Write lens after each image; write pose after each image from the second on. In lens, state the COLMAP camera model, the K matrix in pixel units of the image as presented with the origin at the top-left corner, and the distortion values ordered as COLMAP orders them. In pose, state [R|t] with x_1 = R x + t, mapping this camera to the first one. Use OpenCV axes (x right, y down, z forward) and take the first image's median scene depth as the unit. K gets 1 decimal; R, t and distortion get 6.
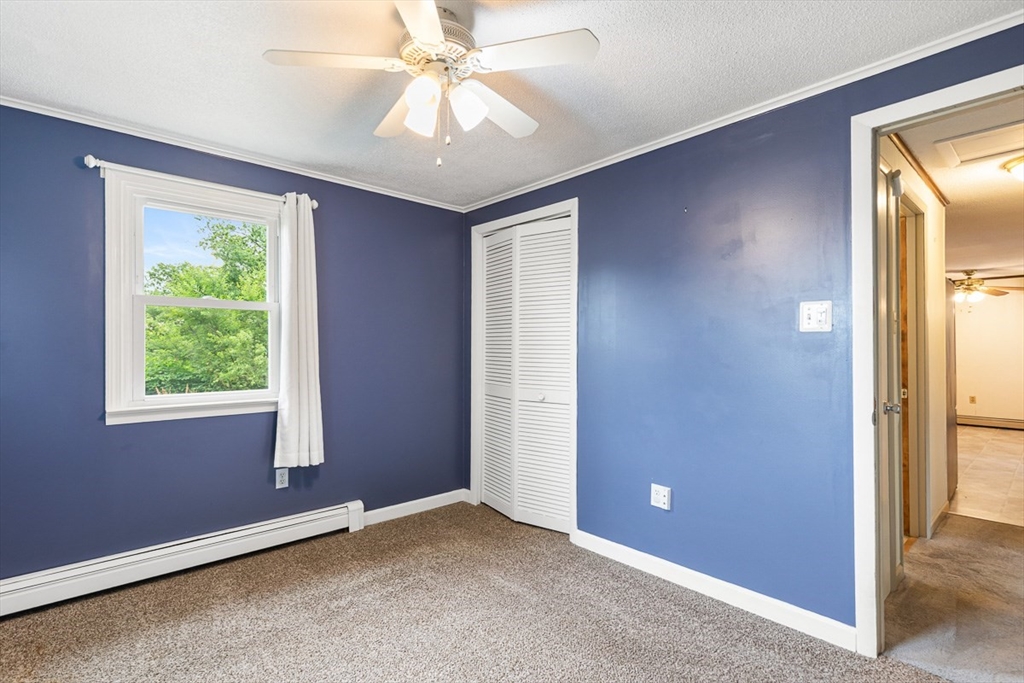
lens RADIAL K [[483.6, 0, 512.0], [0, 483.6, 341.5], [0, 0, 1]] dist [0.003580, 0.000146]
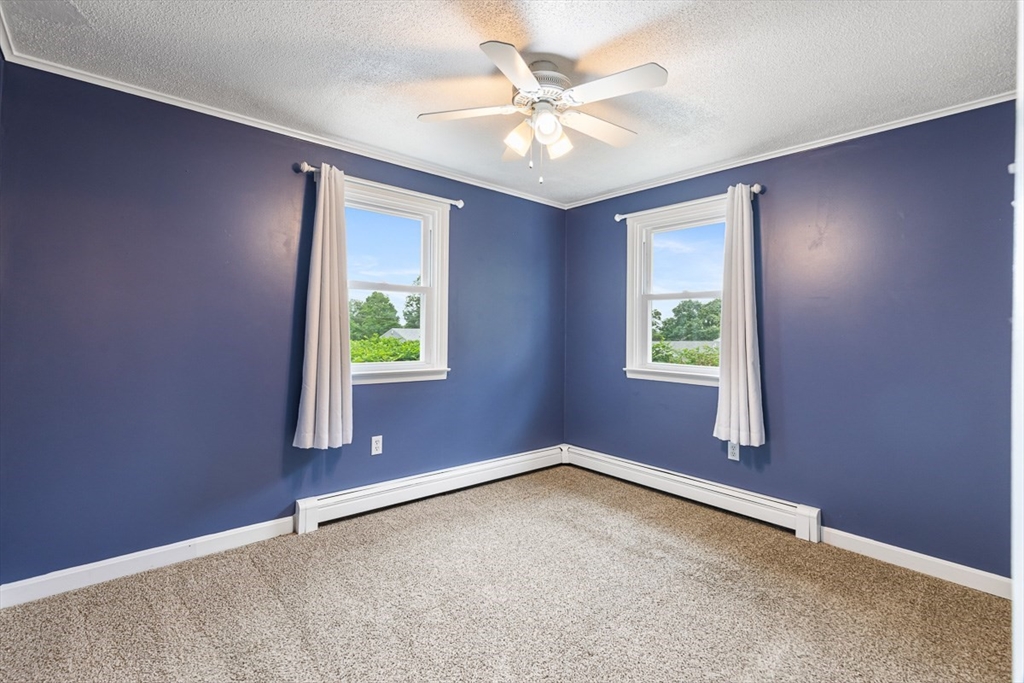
lens RADIAL K [[472.3, 0, 511.7], [0, 472.3, 325.2], [0, 0, 1]] dist [0.001329, -0.000314]
pose [[-0.018103, -0.009864, -0.999787, 0.699997], [-0.001376, 0.999951, -0.009841, 0.013559], [0.999835, 0.001197, -0.018115, 0.614817]]
